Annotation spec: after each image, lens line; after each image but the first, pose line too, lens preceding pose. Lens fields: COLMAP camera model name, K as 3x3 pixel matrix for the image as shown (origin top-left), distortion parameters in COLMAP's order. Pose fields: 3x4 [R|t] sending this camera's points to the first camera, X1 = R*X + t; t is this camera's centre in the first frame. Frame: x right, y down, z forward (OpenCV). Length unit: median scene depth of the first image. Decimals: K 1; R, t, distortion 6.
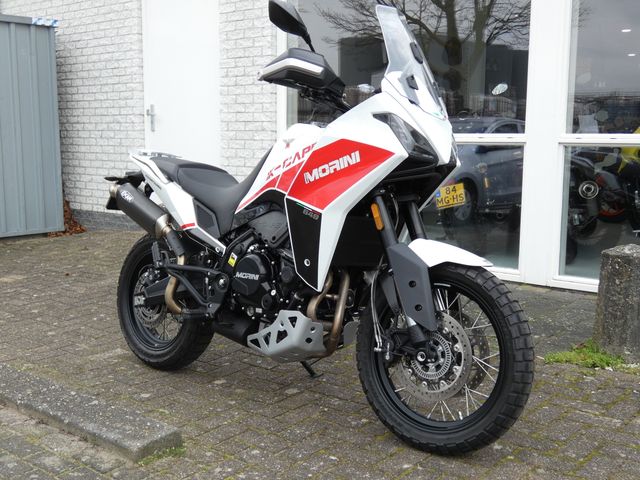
lens RADIAL K [[799.2, 0, 318.9], [0, 799.2, 238.8], [0, 0, 1]] dist [0.020999, 0.000000]
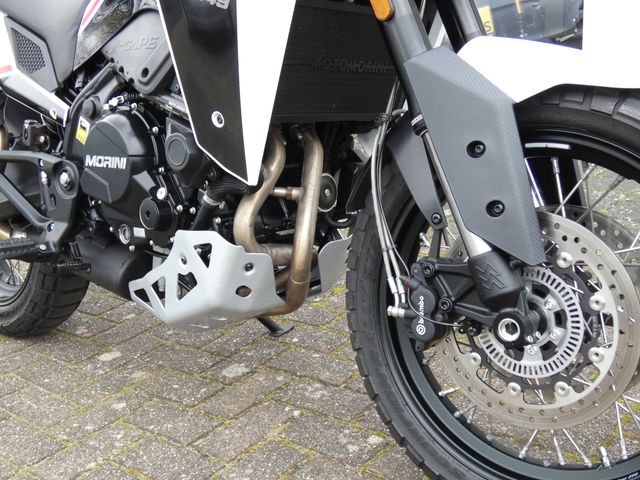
lens RADIAL K [[799.2, 0, 318.9], [0, 799.2, 240.6], [0, 0, 1]] dist [0.020999, 0.000000]
pose [[0.997041, -0.076869, 0.000813, 0.032740], [0.075900, 0.986049, 0.148144, 0.032915], [-0.012189, -0.147643, 0.988966, 0.543861]]
